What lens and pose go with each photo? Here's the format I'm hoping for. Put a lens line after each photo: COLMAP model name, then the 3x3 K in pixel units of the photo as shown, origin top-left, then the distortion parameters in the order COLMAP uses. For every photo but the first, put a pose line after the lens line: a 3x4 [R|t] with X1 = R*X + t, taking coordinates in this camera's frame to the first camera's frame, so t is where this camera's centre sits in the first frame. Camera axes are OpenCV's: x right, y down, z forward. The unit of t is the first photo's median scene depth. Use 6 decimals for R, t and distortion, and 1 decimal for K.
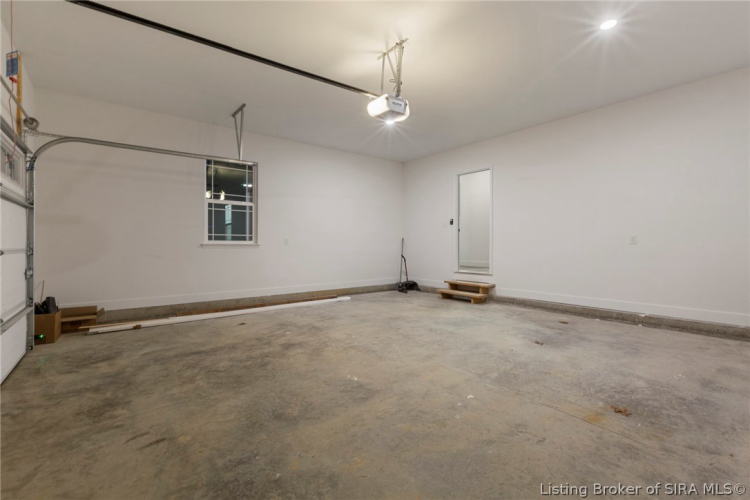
lens RADIAL K [[335.5, 0, 373.3], [0, 335.5, 246.4], [0, 0, 1]] dist [-0.000533, -0.000578]
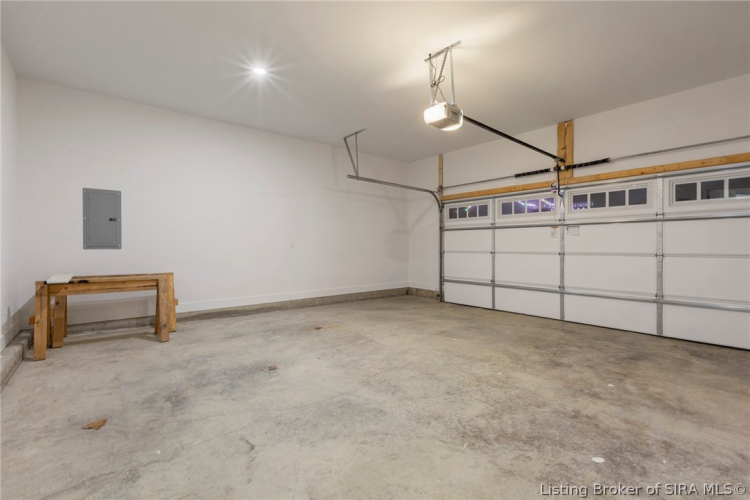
lens RADIAL K [[335.5, 0, 376.9], [0, 335.5, 248.1], [0, 0, 1]] dist [-0.000533, -0.000578]
pose [[-0.999458, 0.000849, -0.032894, 0.282082], [0.000489, 0.999940, 0.010961, -0.026241], [0.032901, 0.010939, -0.999399, 2.019777]]
